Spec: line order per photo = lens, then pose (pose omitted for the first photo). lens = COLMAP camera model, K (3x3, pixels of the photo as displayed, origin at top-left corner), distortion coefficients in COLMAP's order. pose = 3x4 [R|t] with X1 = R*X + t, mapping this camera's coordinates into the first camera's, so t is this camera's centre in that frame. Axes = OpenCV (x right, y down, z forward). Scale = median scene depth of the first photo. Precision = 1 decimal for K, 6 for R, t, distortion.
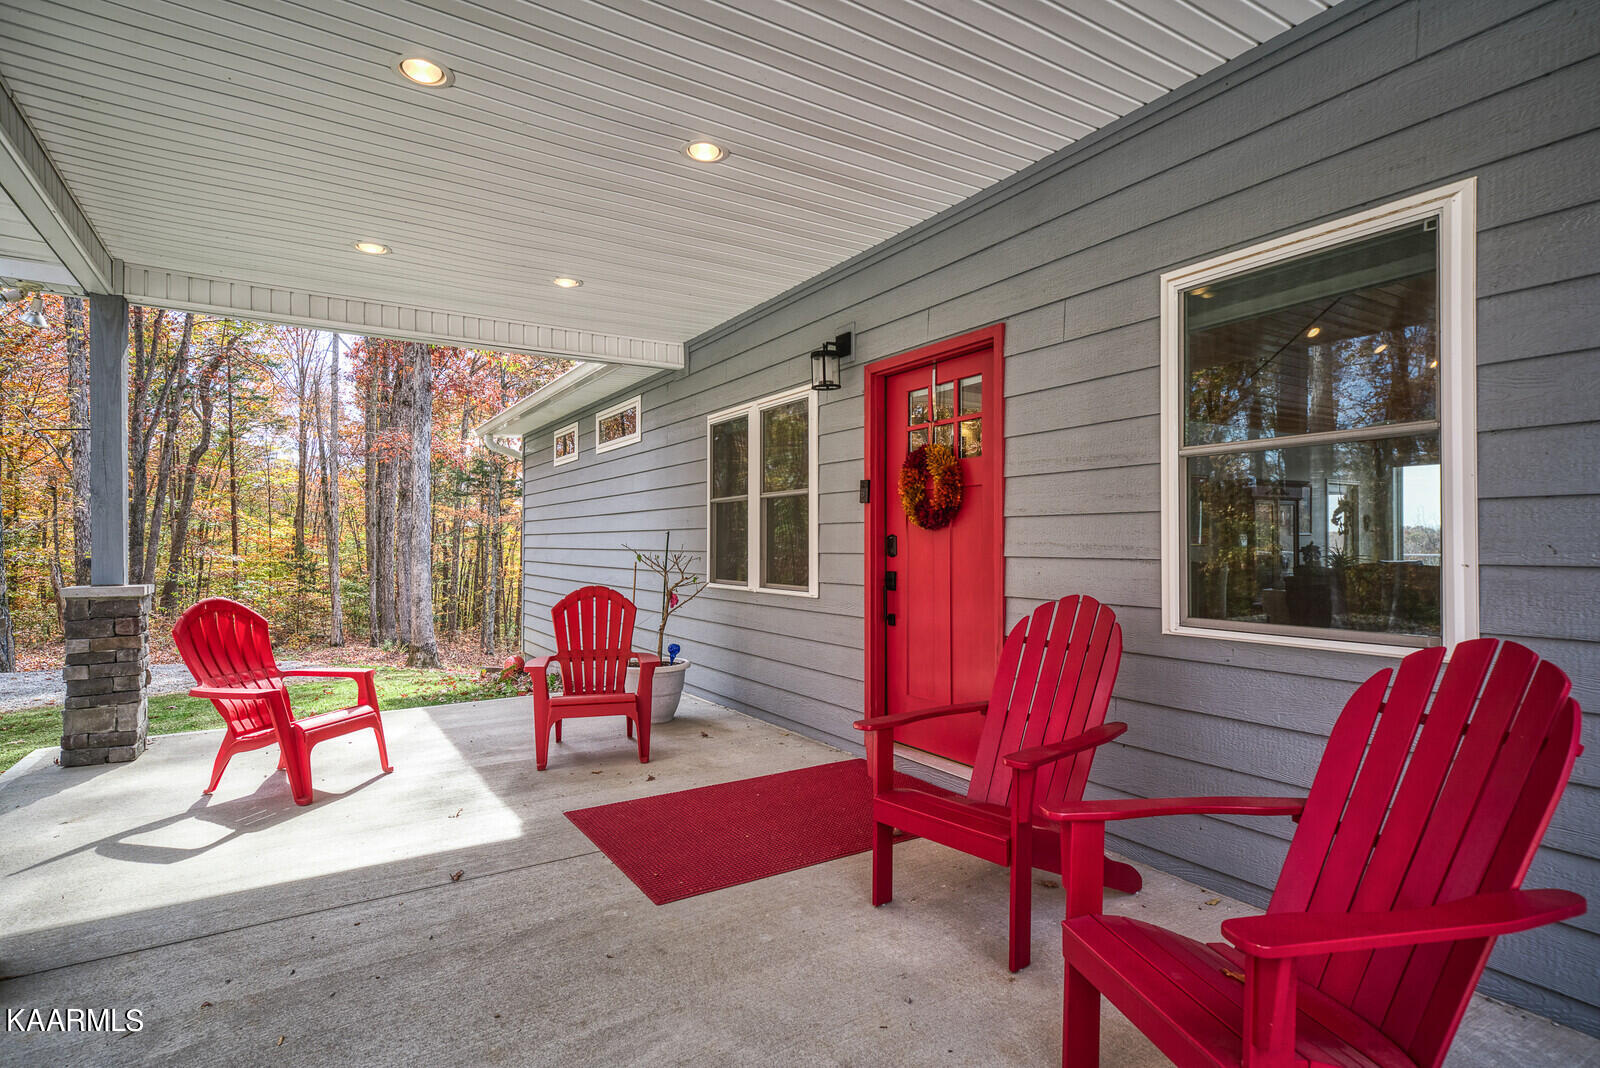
lens RADIAL K [[797.5, 0, 791.9], [0, 797.5, 535.4], [0, 0, 1]] dist [0.005972, 0.001259]
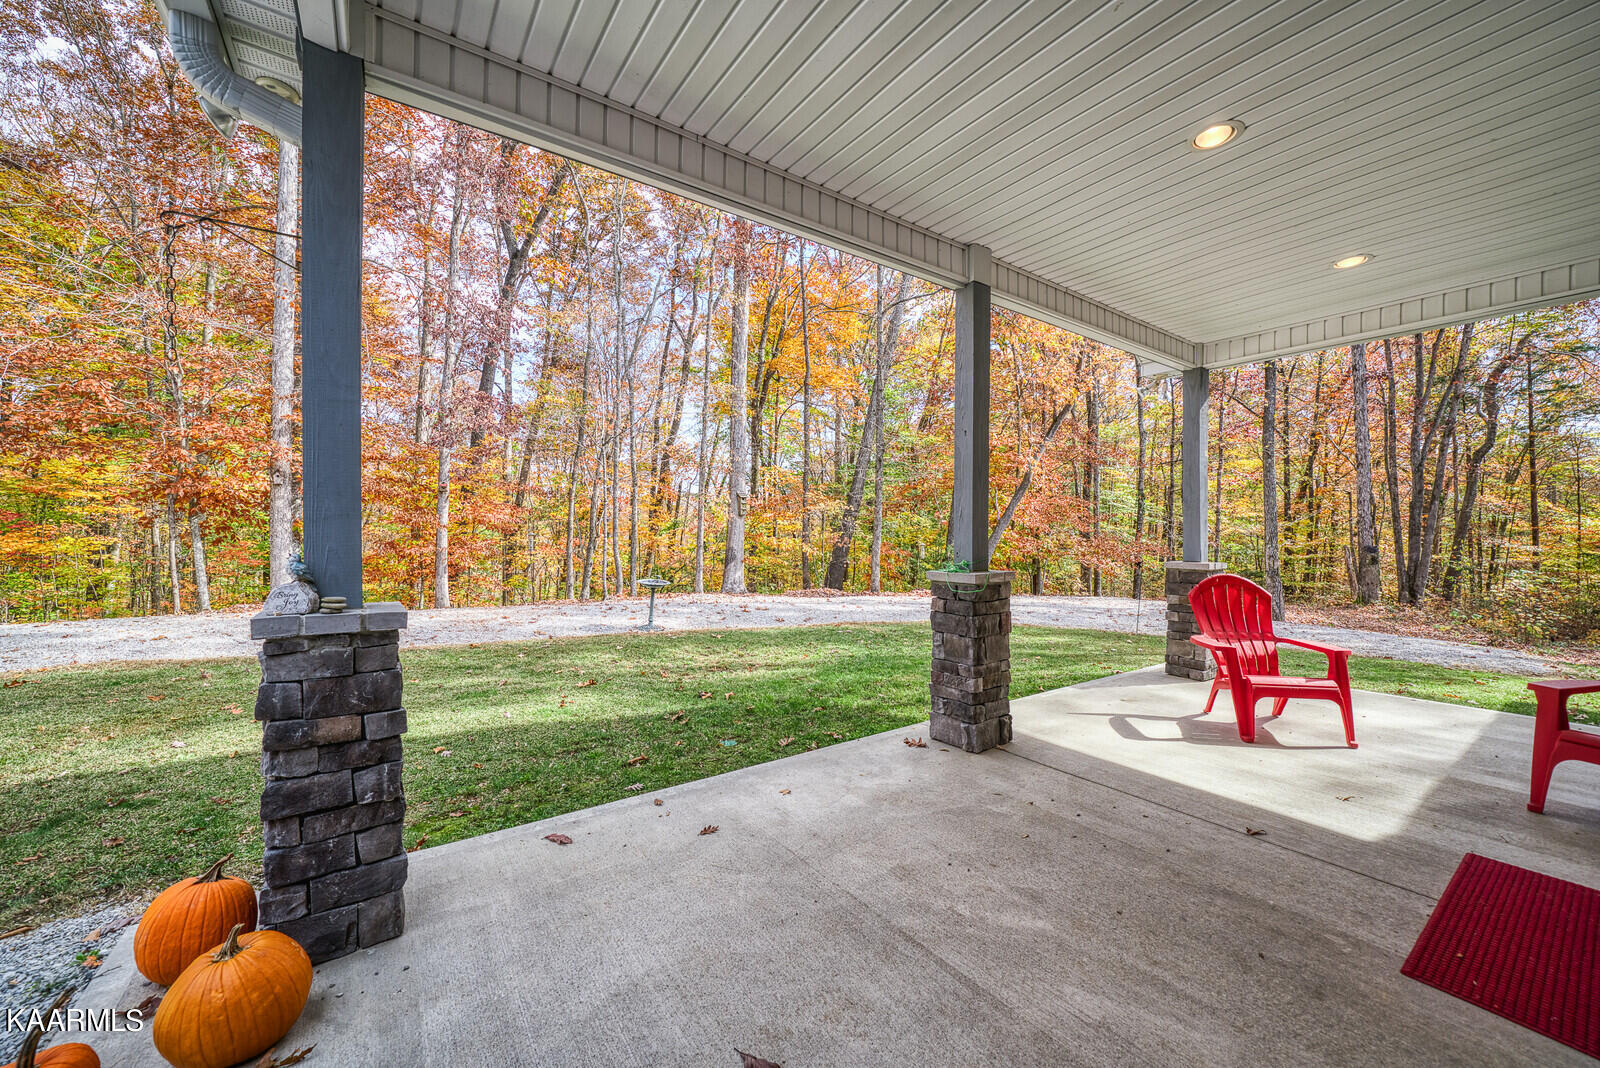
lens RADIAL K [[593.9, 0, 792.7], [0, 593.9, 532.9], [0, 0, 1]] dist [-0.002545, -0.000275]
pose [[0.058768, 0.000987, -0.998271, 0.291016], [0.007620, 0.999970, 0.001437, 0.001208], [0.998243, -0.007692, 0.058758, 0.242727]]
